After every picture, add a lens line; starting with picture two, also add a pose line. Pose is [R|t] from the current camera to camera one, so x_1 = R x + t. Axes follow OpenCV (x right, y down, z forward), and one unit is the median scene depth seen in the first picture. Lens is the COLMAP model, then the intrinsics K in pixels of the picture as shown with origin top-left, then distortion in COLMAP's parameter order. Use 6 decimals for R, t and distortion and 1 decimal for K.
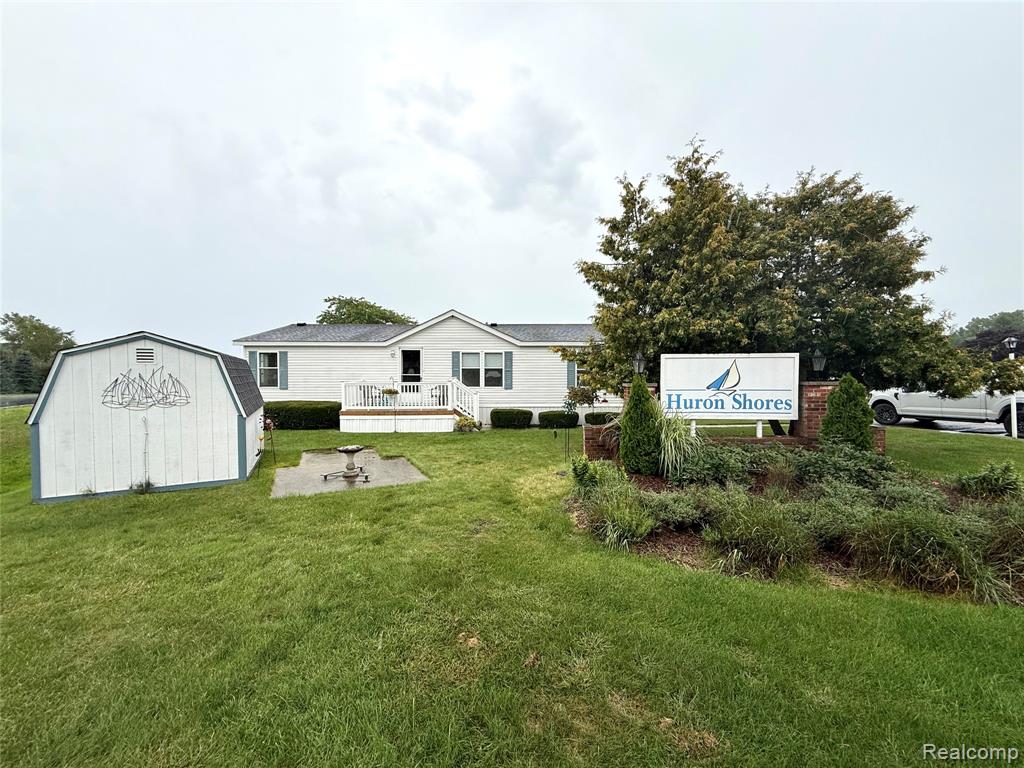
lens RADIAL K [[403.9, 0, 519.6], [0, 403.9, 383.7], [0, 0, 1]] dist [0.001293, 0.000119]
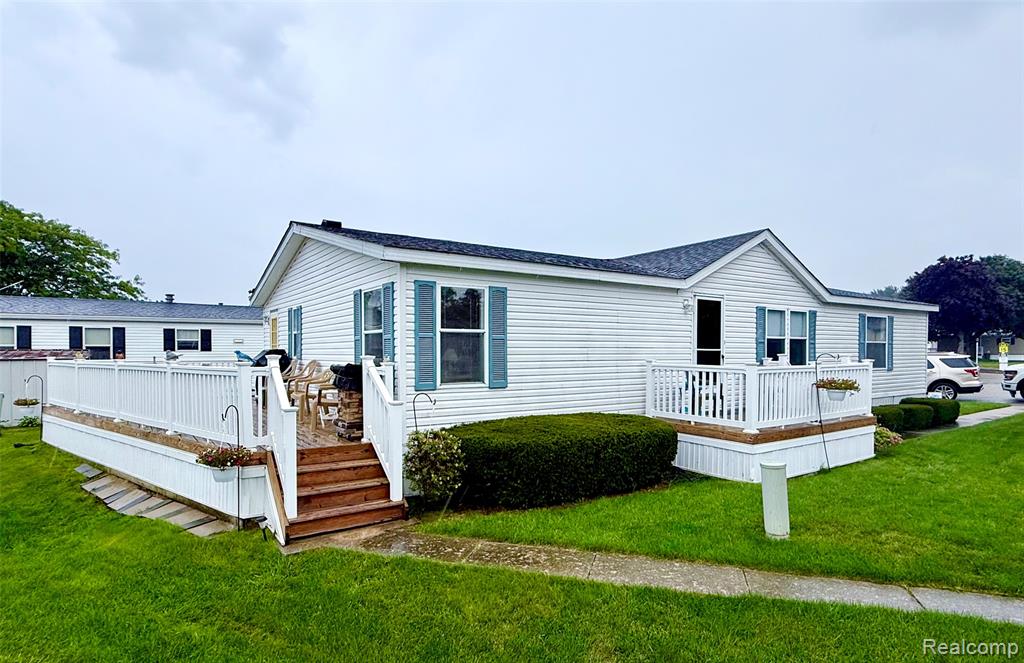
lens RADIAL K [[578.2, 0, 513.0], [0, 578.2, 337.4], [0, 0, 1]] dist [-0.009354, -0.001650]
pose [[0.836863, 0.013423, 0.547248, -0.858738], [0.009791, 0.999172, -0.039481, -0.011758], [-0.547325, 0.038398, 0.836039, 0.535874]]
